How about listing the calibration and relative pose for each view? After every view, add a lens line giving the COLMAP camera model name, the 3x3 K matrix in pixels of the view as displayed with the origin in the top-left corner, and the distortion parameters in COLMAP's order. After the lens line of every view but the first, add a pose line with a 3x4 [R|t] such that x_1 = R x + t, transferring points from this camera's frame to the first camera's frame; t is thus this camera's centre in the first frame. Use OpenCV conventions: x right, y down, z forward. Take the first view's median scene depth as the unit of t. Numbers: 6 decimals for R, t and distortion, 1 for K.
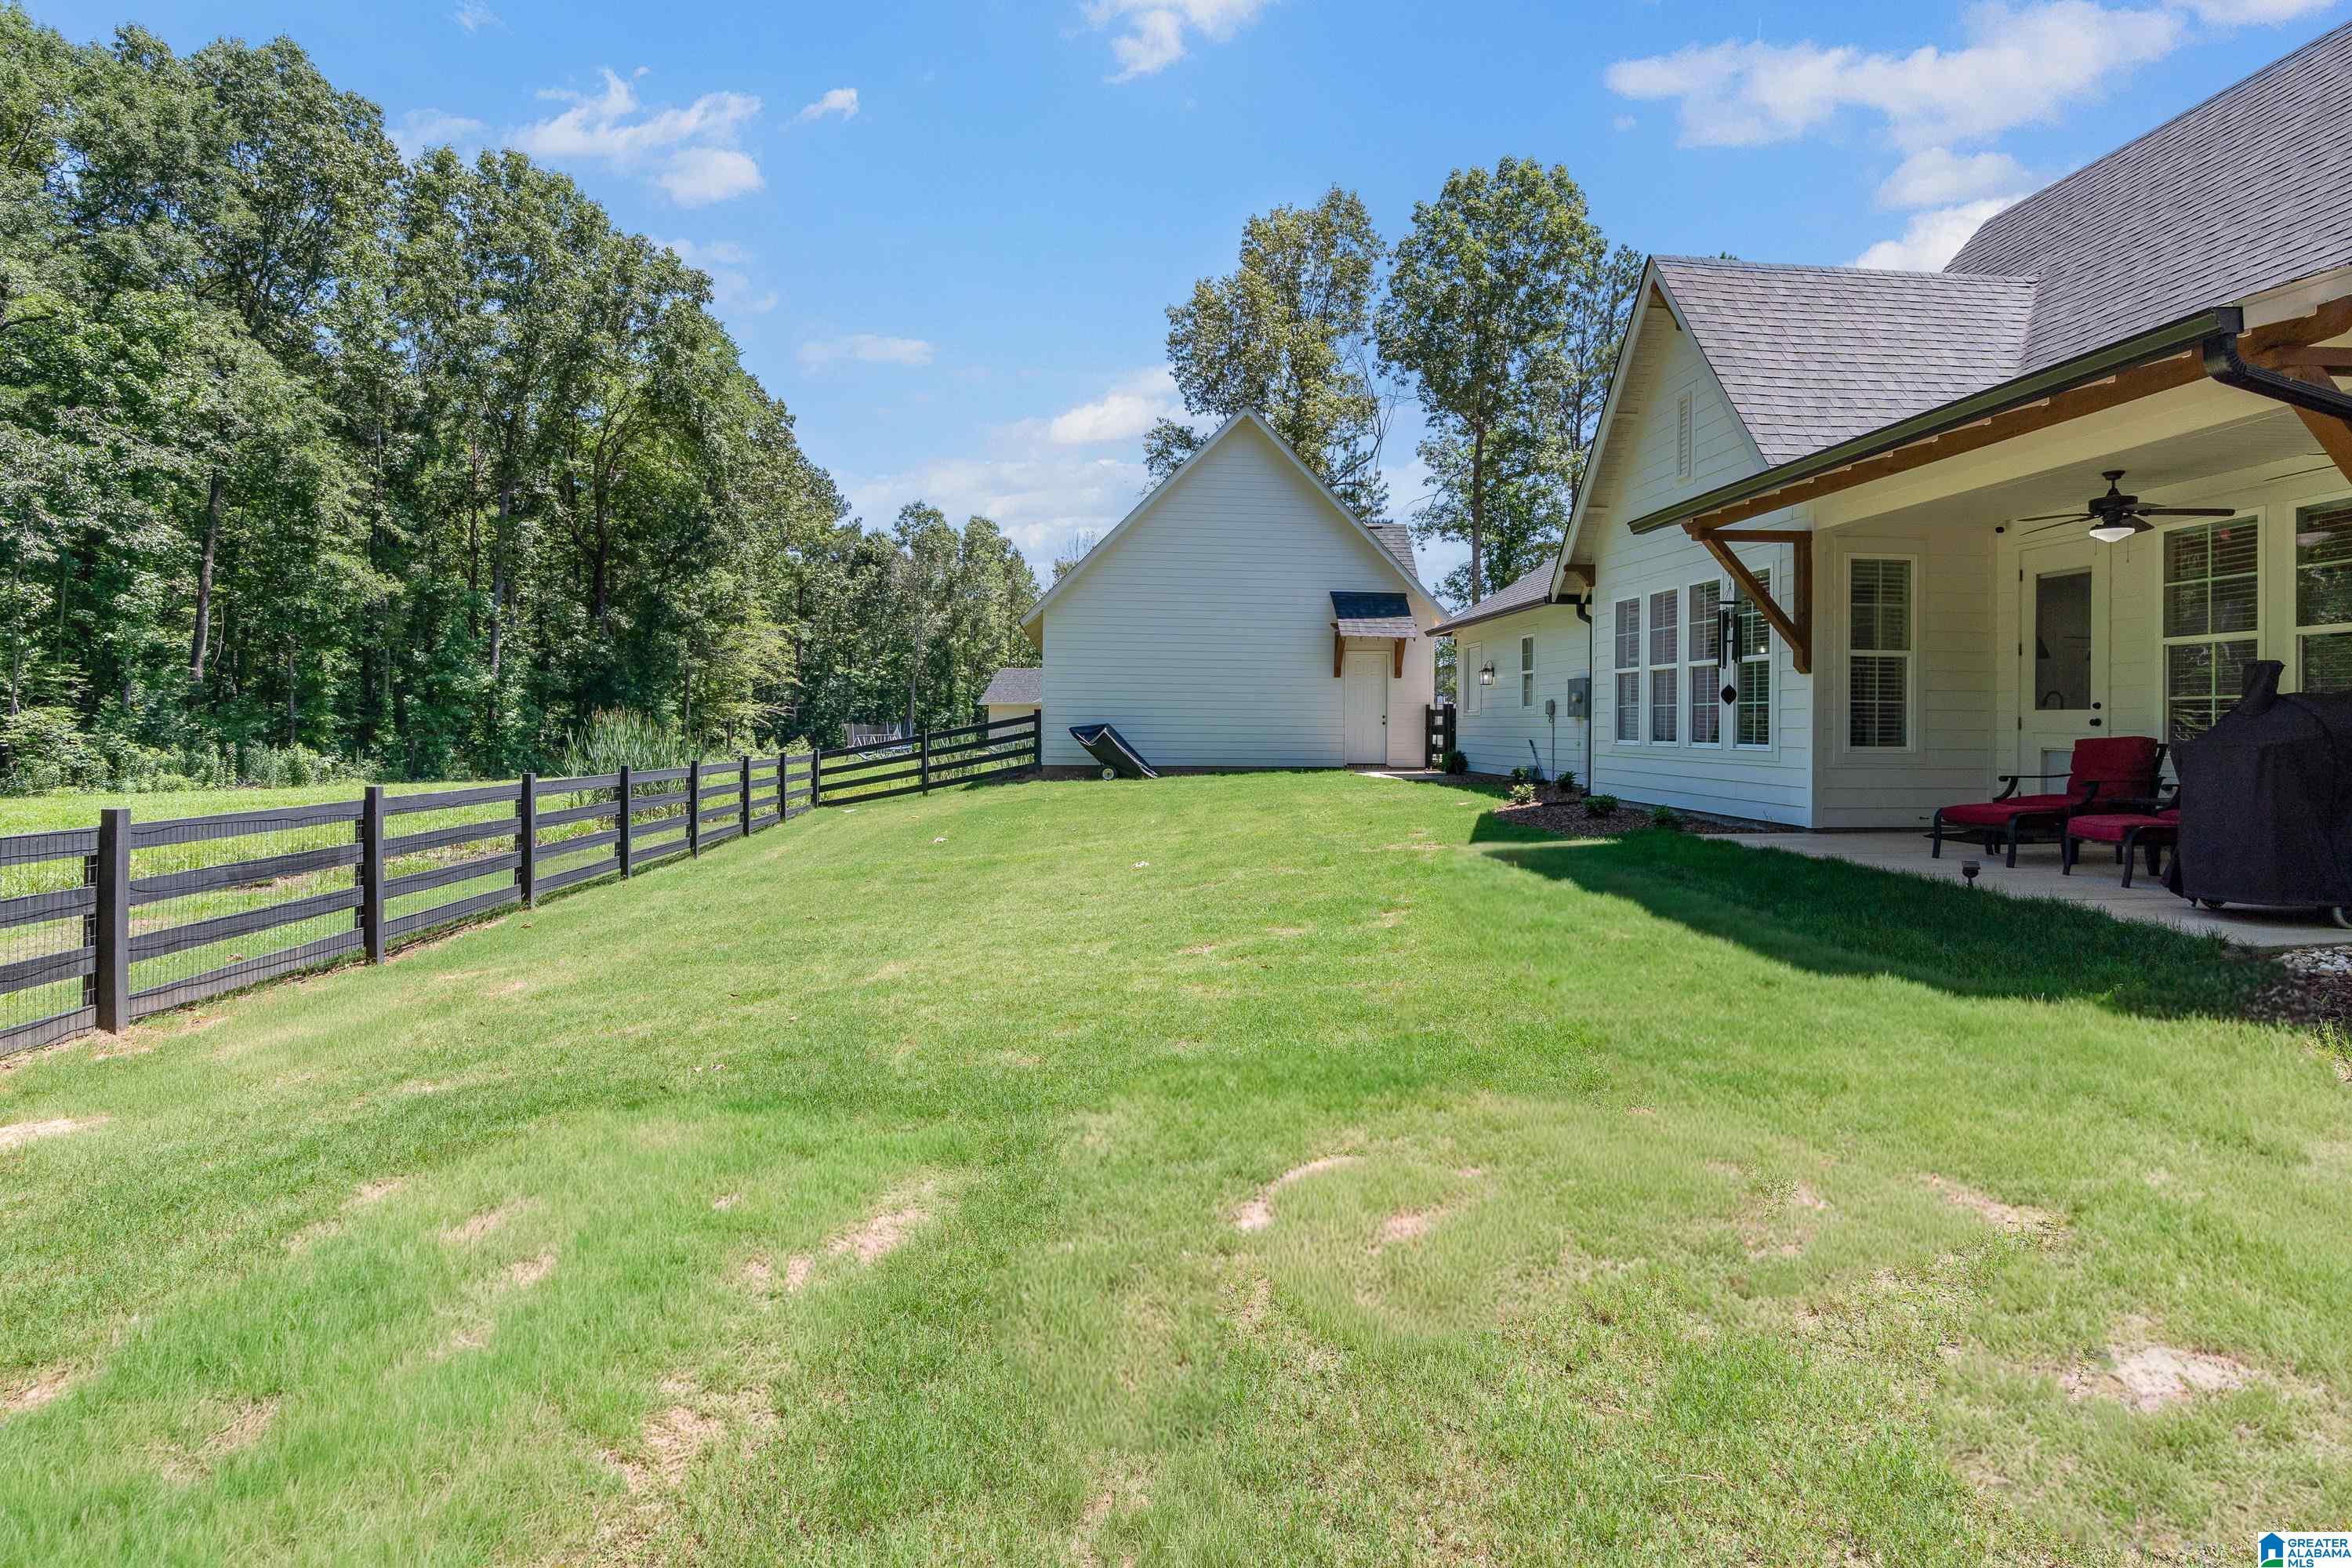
lens RADIAL K [[1074.8, 0, 1253.7], [0, 1074.8, 705.7], [0, 0, 1]] dist [0.015807, 0.000984]
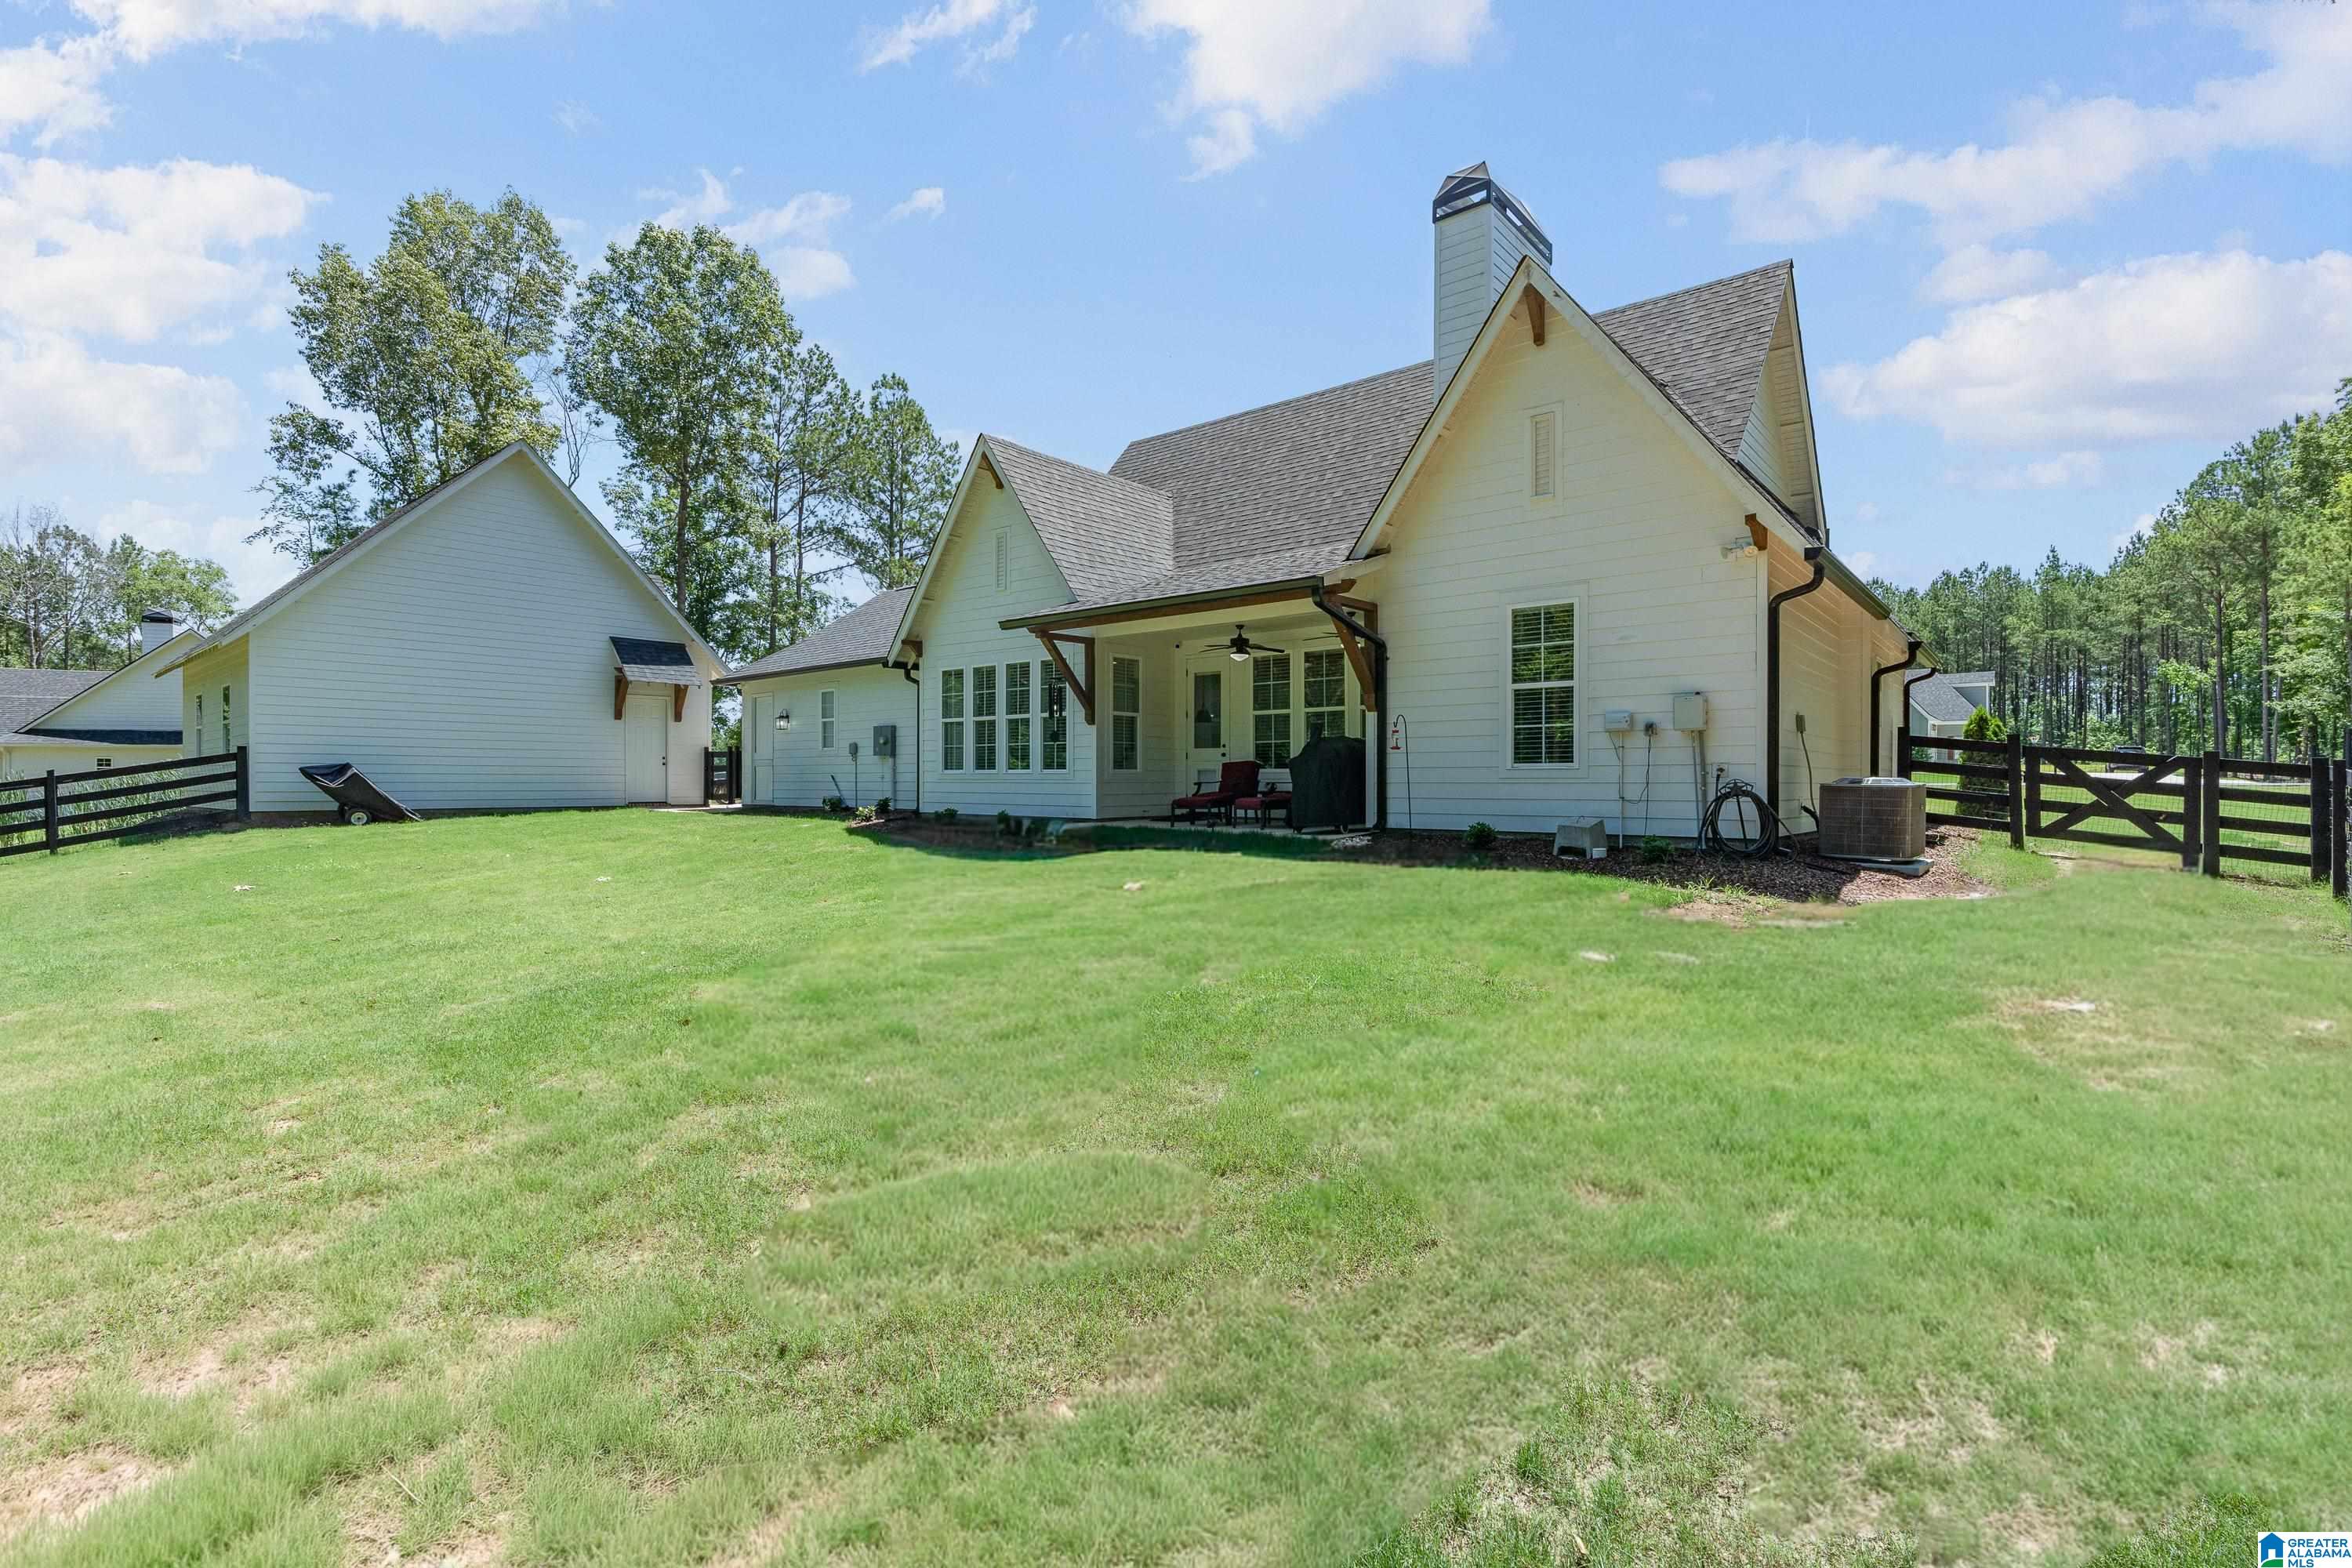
lens RADIAL K [[1074.8, 0, 1171.6], [0, 1074.8, 781.1], [0, 0, 1]] dist [0.015807, 0.000984]
pose [[0.732641, -0.010025, 0.680542, -0.254598], [-0.003357, 0.999826, 0.018342, 0.012767], [-0.680607, -0.015723, 0.732480, -0.139497]]
